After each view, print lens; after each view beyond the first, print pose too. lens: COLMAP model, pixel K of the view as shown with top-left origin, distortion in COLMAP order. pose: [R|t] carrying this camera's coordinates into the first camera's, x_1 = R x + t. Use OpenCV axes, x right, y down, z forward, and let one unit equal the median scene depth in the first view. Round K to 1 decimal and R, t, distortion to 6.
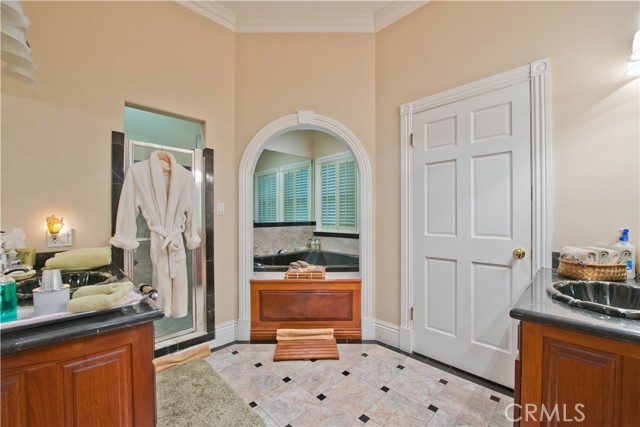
lens RADIAL K [[252.1, 0, 324.6], [0, 252.1, 218.2], [0, 0, 1]] dist [0.000531, -0.000070]
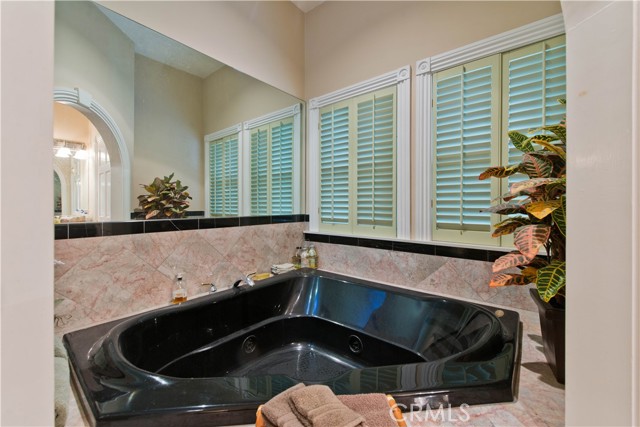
lens RADIAL K [[252.1, 0, 320.5], [0, 252.1, 208.2], [0, 0, 1]] dist [0.000531, -0.000070]
pose [[0.995807, 0.000559, 0.091474, -0.060583], [-0.001258, 0.999970, 0.007579, -0.005236], [-0.091467, -0.007662, 0.995779, 0.456045]]
